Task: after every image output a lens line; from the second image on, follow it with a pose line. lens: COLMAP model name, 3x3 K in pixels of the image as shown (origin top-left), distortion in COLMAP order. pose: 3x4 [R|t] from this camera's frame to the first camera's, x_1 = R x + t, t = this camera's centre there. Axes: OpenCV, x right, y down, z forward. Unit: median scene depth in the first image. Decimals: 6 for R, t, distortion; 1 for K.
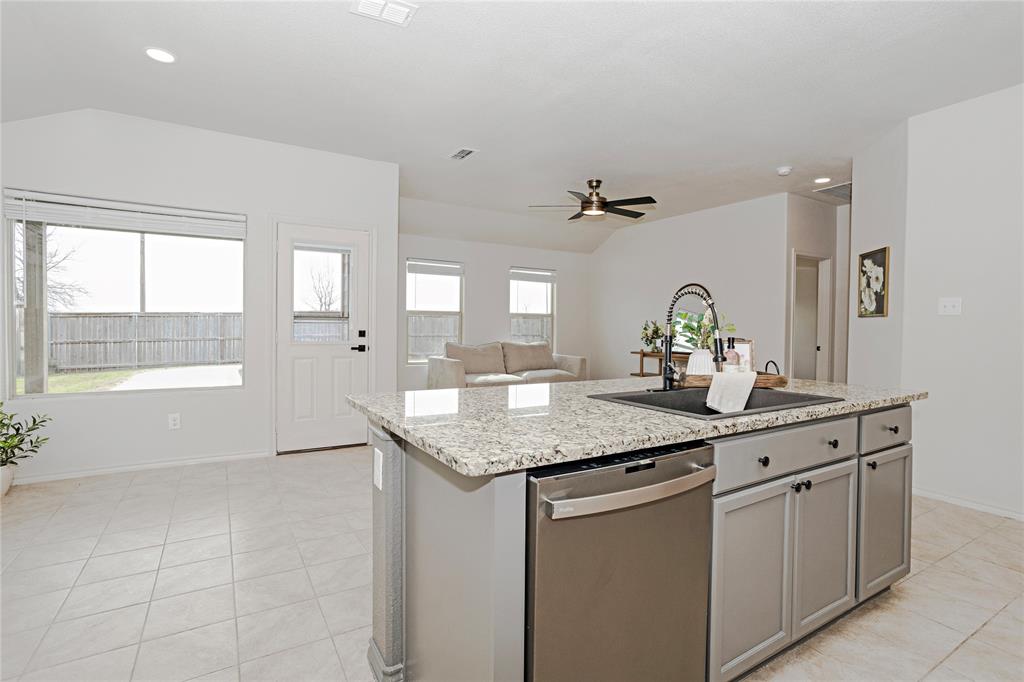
lens RADIAL K [[489.4, 0, 513.0], [0, 489.4, 333.2], [0, 0, 1]] dist [-0.050274, 0.029896]
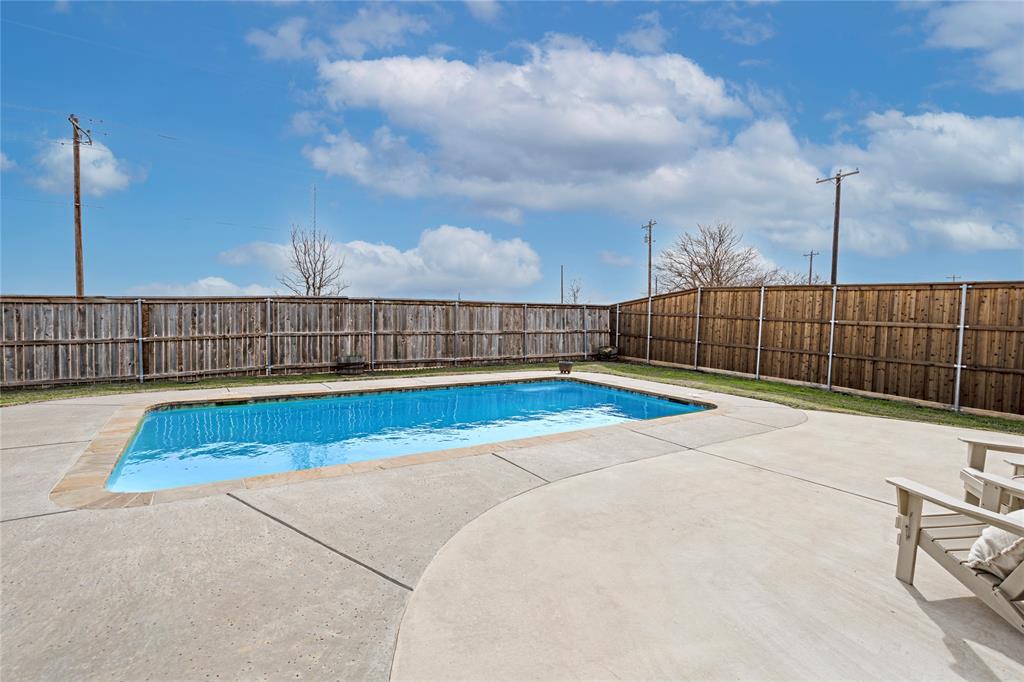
lens RADIAL K [[489.4, 0, 513.0], [0, 489.4, 333.2], [0, 0, 1]] dist [-0.050274, 0.029896]
pose [[0.999638, 0.006130, 0.026215, -0.354022], [-0.006779, 0.999671, 0.024734, -0.036228], [-0.026054, -0.024903, 0.999350, 0.877685]]
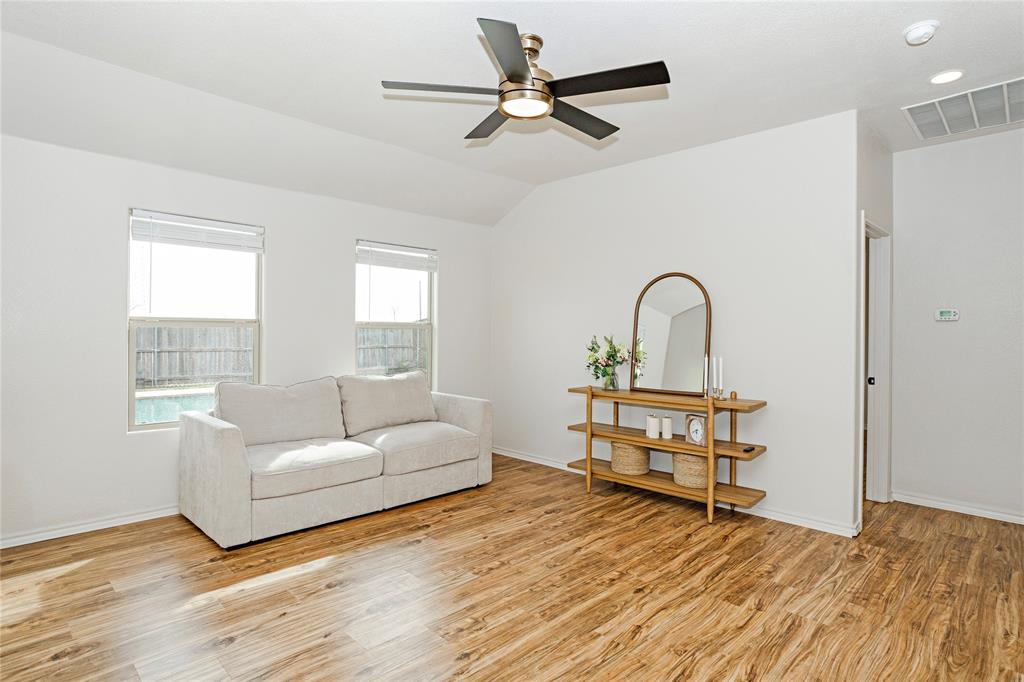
lens RADIAL K [[541.5, 0, 510.2], [0, 541.5, 333.9], [0, 0, 1]] dist [-0.036247, 0.001017]
pose [[0.972631, -0.003849, 0.232322, 0.024158], [0.006578, 0.999918, -0.010974, -0.020794], [-0.232261, 0.012202, 0.972577, 0.378373]]
